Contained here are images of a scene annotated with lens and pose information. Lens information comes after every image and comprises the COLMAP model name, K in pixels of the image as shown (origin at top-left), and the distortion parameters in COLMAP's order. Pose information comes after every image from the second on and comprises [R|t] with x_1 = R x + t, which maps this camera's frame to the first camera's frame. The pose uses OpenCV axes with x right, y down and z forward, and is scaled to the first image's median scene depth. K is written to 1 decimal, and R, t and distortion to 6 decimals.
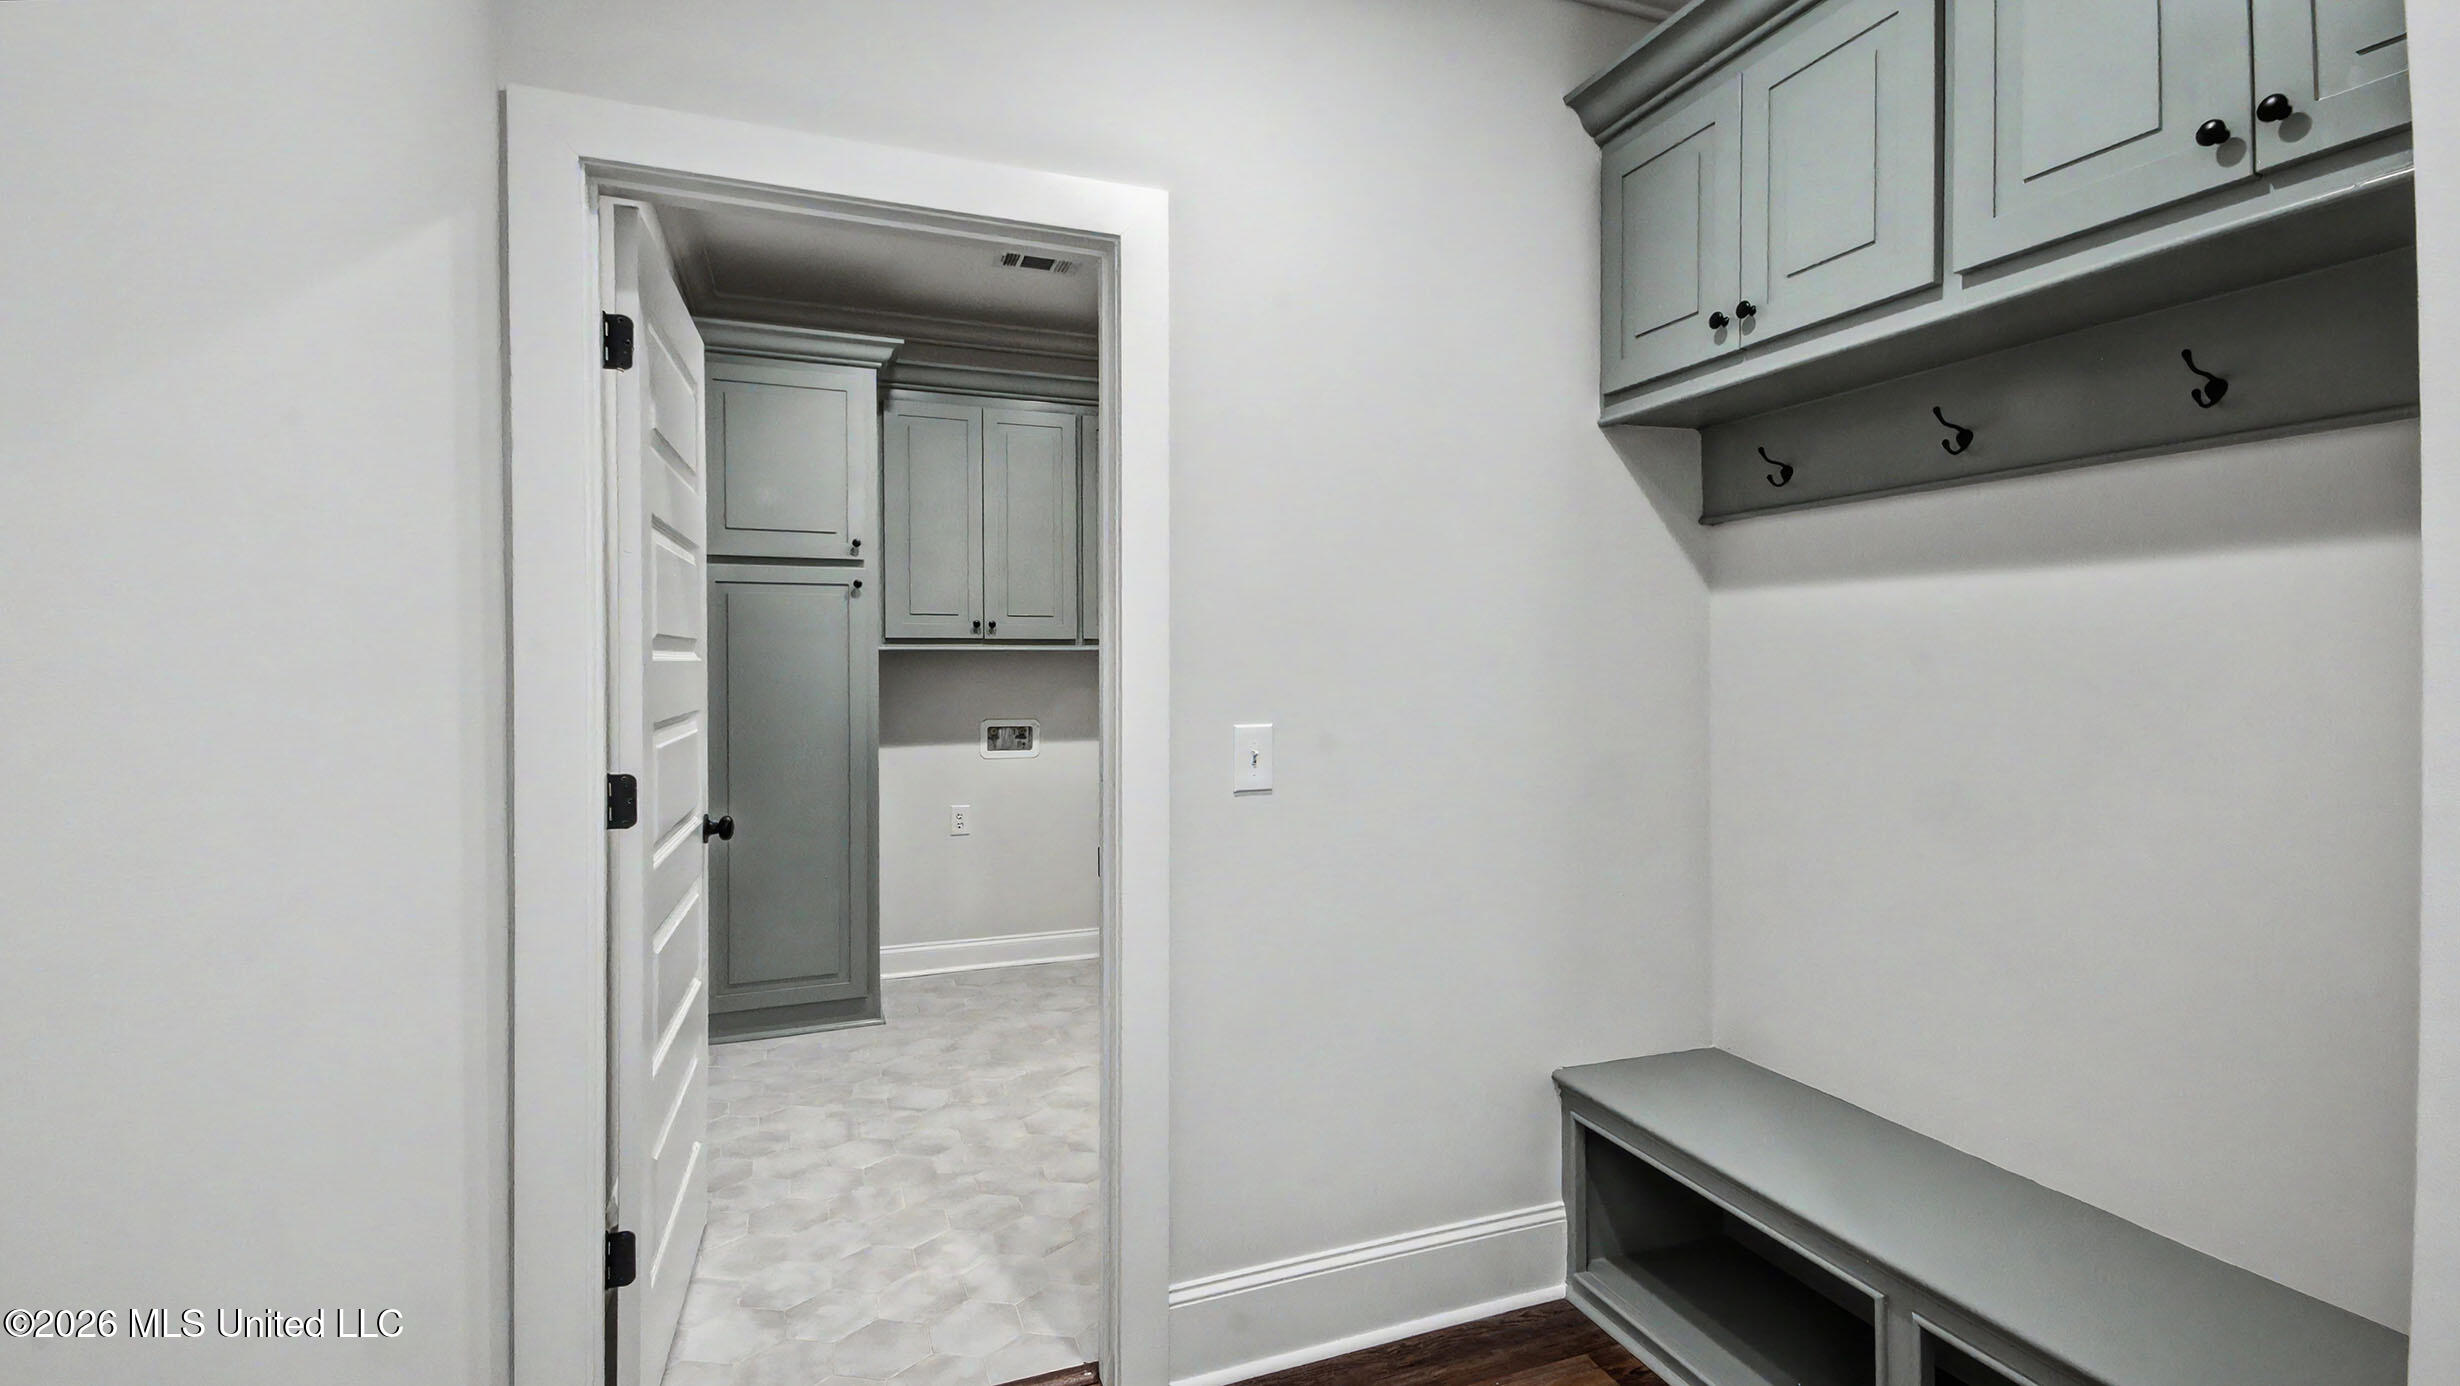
lens RADIAL K [[1070.1, 0, 1234.6], [0, 1070.1, 686.9], [0, 0, 1]] dist [0.001276, 0.000095]
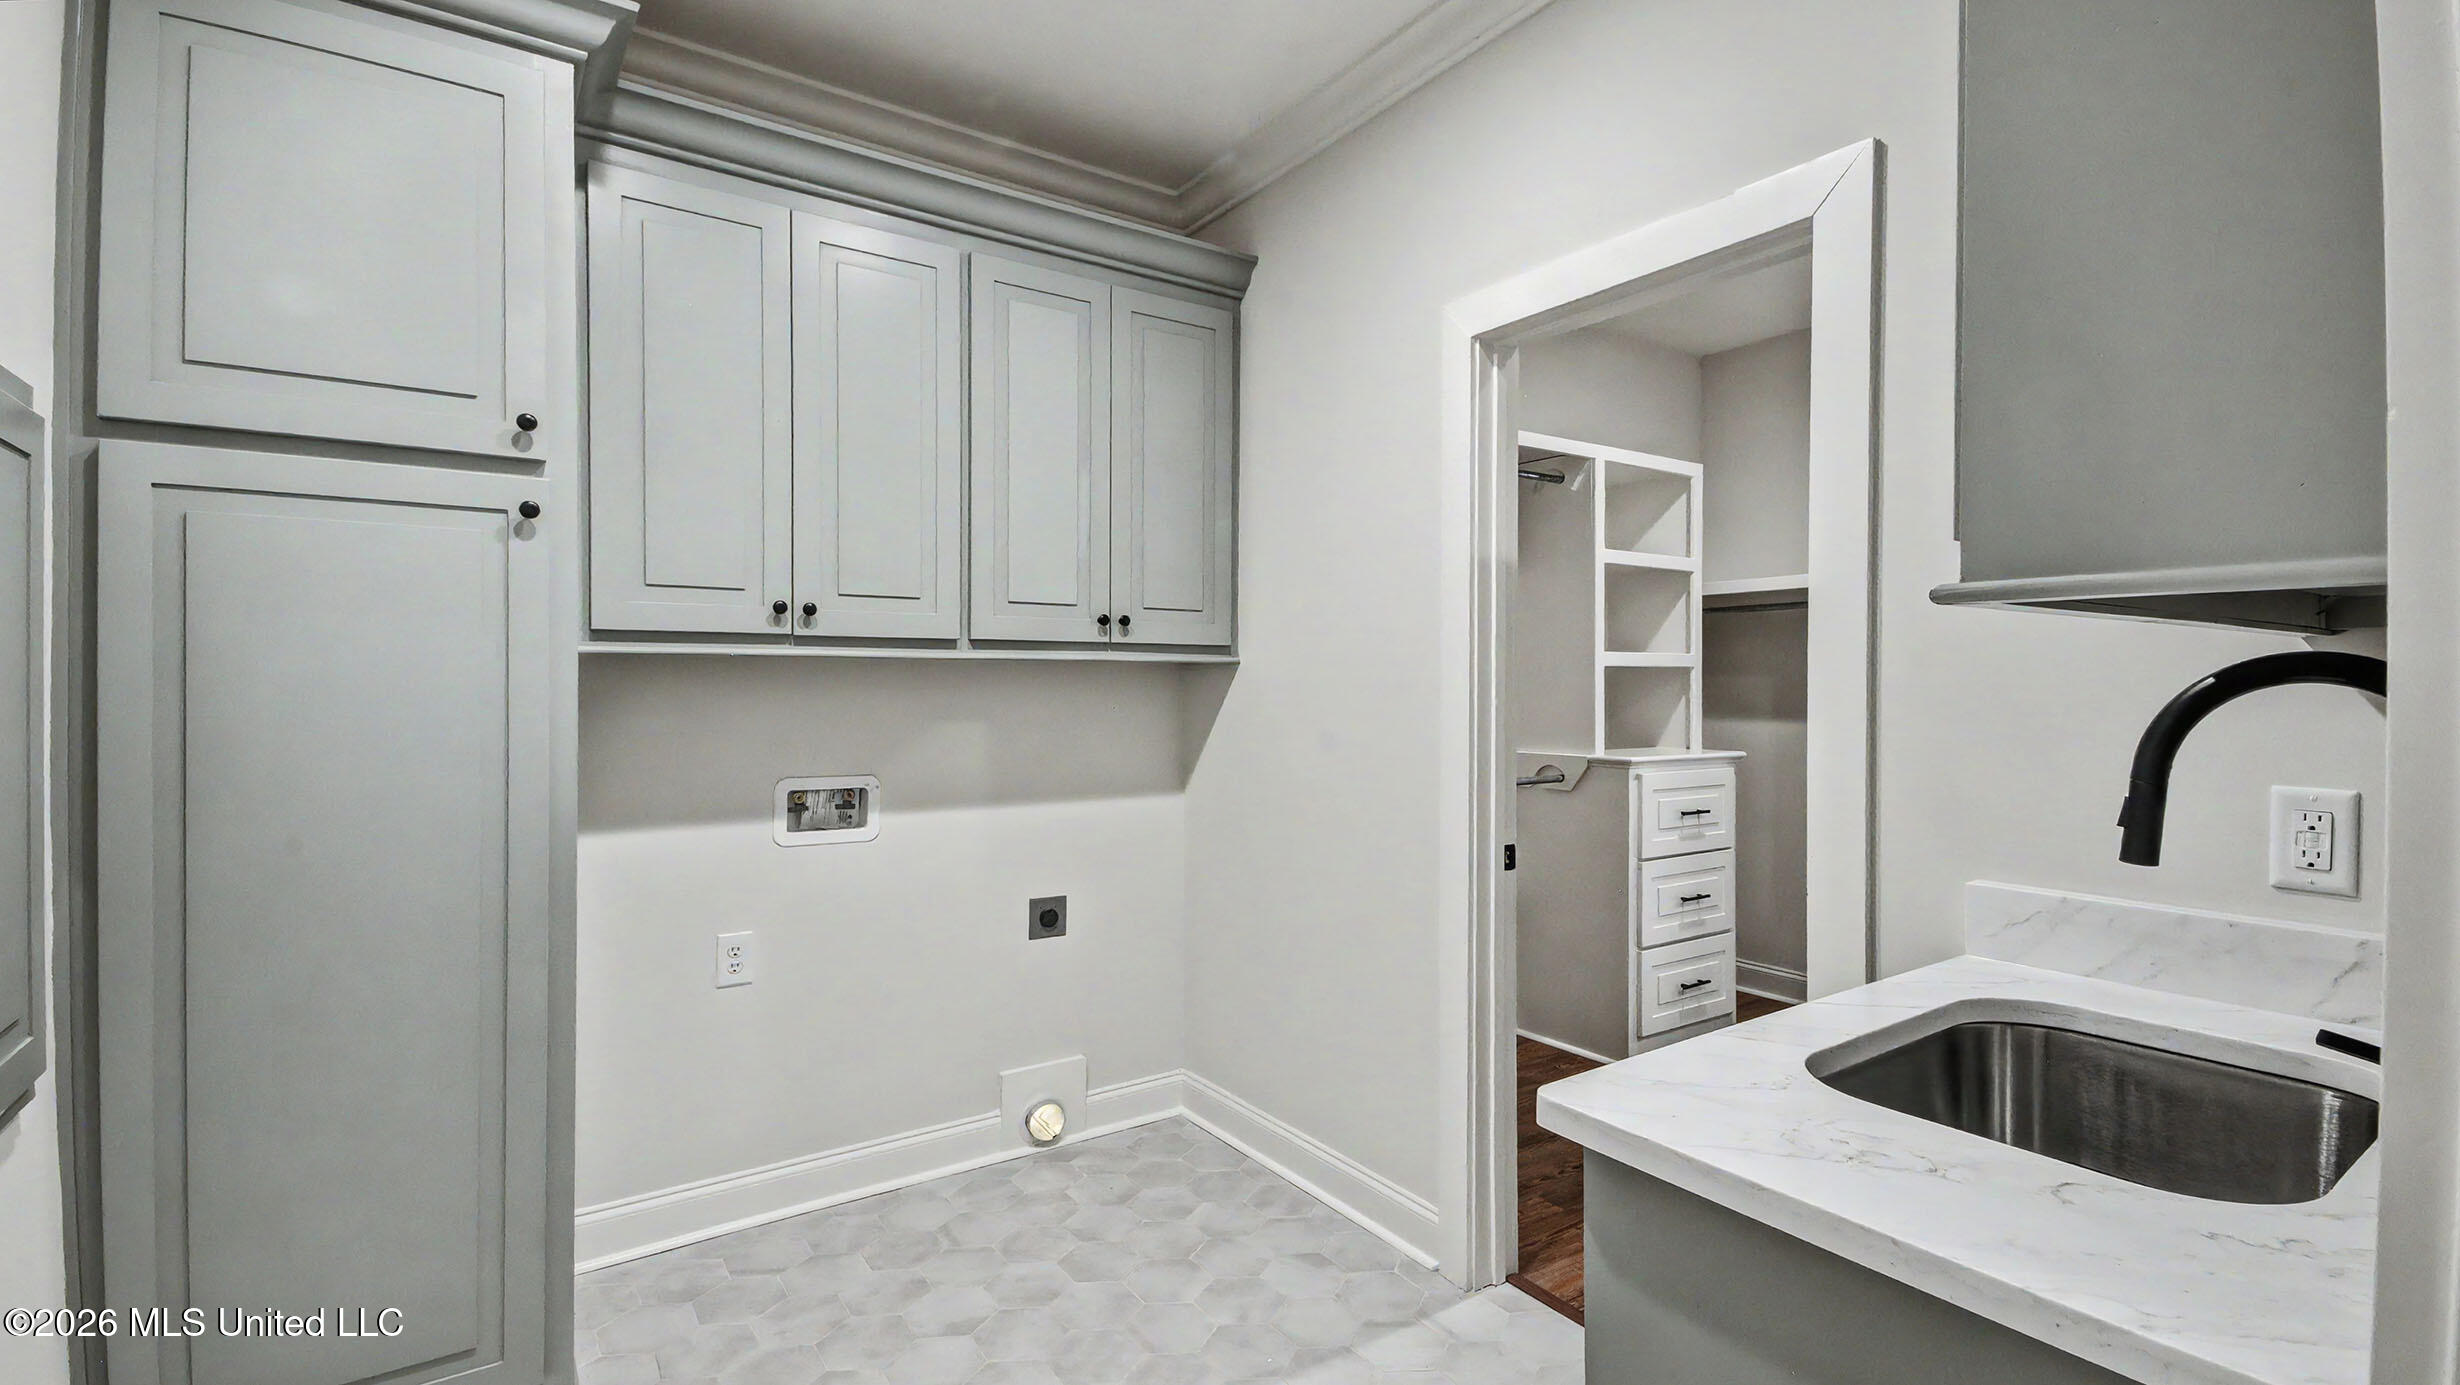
lens RADIAL K [[1084.8, 0, 1227.4], [0, 1084.8, 701.3], [0, 0, 1]] dist [0.008807, 0.000154]
pose [[0.973815, 0.006303, 0.227255, -0.145192], [-0.007515, 0.999962, 0.004472, -0.015500], [-0.227218, -0.006063, 0.973825, 0.415723]]
